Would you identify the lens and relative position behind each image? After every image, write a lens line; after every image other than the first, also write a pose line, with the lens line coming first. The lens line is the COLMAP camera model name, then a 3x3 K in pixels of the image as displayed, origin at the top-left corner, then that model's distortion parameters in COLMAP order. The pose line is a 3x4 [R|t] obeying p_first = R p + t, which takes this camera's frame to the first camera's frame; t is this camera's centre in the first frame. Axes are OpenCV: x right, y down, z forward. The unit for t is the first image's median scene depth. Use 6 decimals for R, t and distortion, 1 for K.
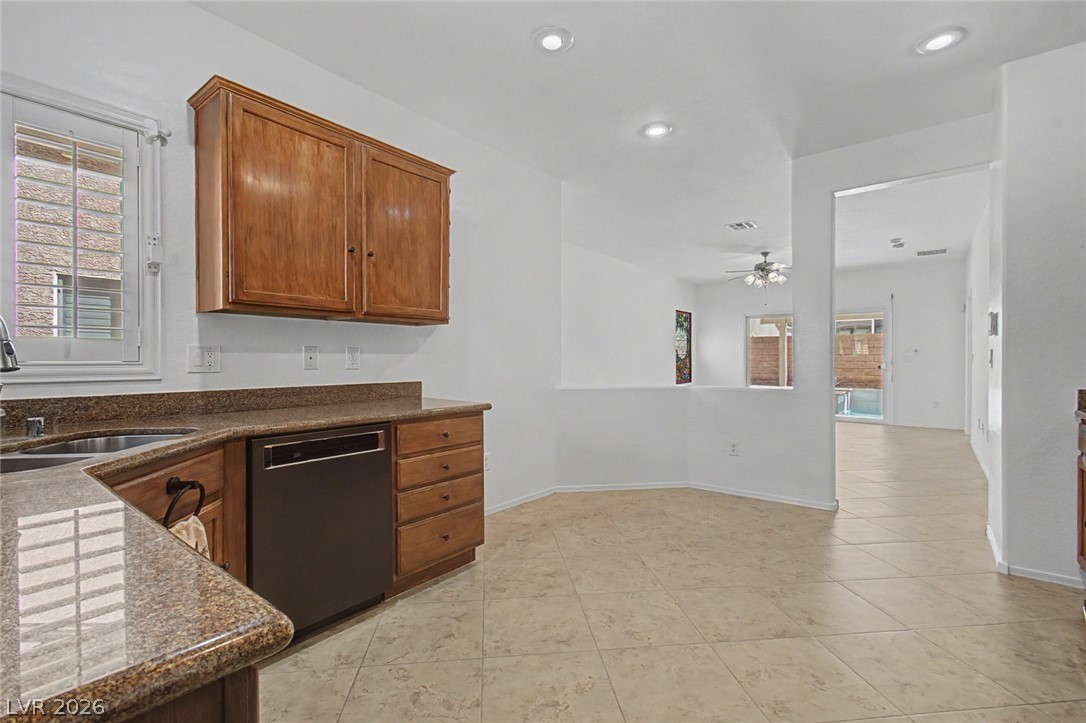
lens RADIAL K [[486.7, 0, 546.7], [0, 486.7, 360.4], [0, 0, 1]] dist [-0.003130, -0.000092]
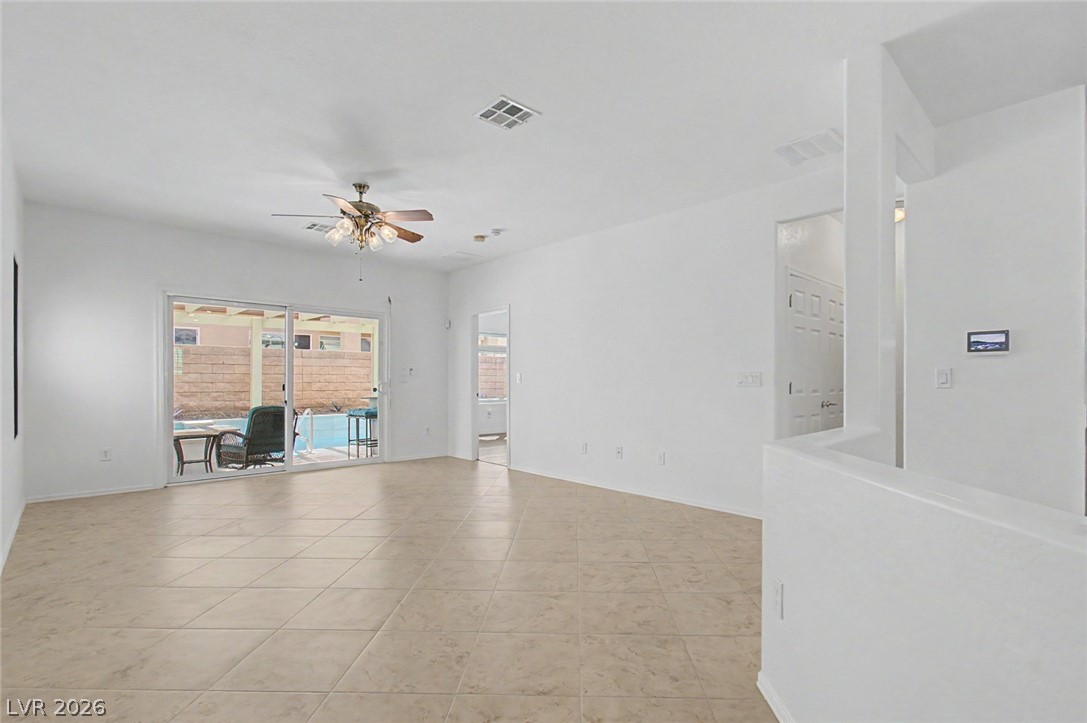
lens RADIAL K [[516.7, 0, 548.6], [0, 516.7, 378.3], [0, 0, 1]] dist [-0.000377, 0.000013]
pose [[0.156750, 0.005064, 0.987625, -0.087758], [0.000730, 0.999986, -0.005243, 0.000258], [-0.987638, 0.001543, 0.156744, 0.636958]]
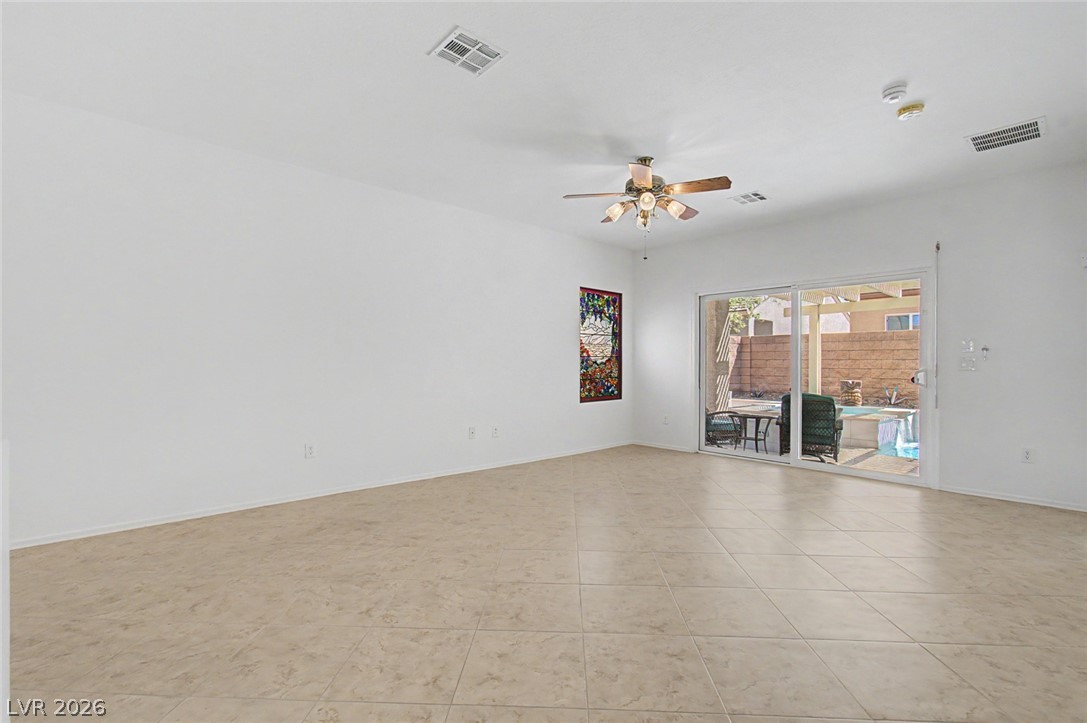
lens RADIAL K [[487.1, 0, 547.2], [0, 487.1, 360.4], [0, 0, 1]] dist [-0.003130, -0.000092]
pose [[0.986932, 0.005391, -0.161047, 0.393532], [-0.007125, 0.999923, -0.010194, 0.000928], [0.160979, 0.011208, 0.986894, 0.428343]]
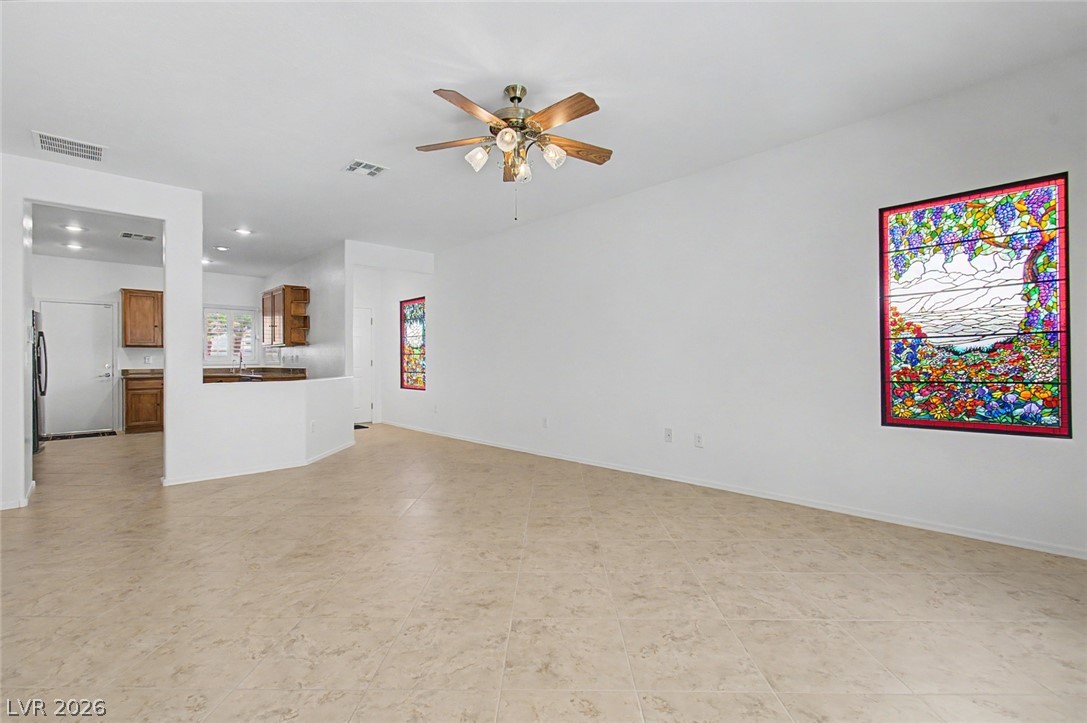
lens RADIAL K [[487.1, 0, 547.2], [0, 487.1, 360.4], [0, 0, 1]] dist [-0.003130, -0.000092]
pose [[-0.126150, 0.000452, -0.992011, 0.767616], [0.005301, 0.999986, -0.000219, 0.002987], [0.991997, -0.005286, -0.126151, 0.973967]]
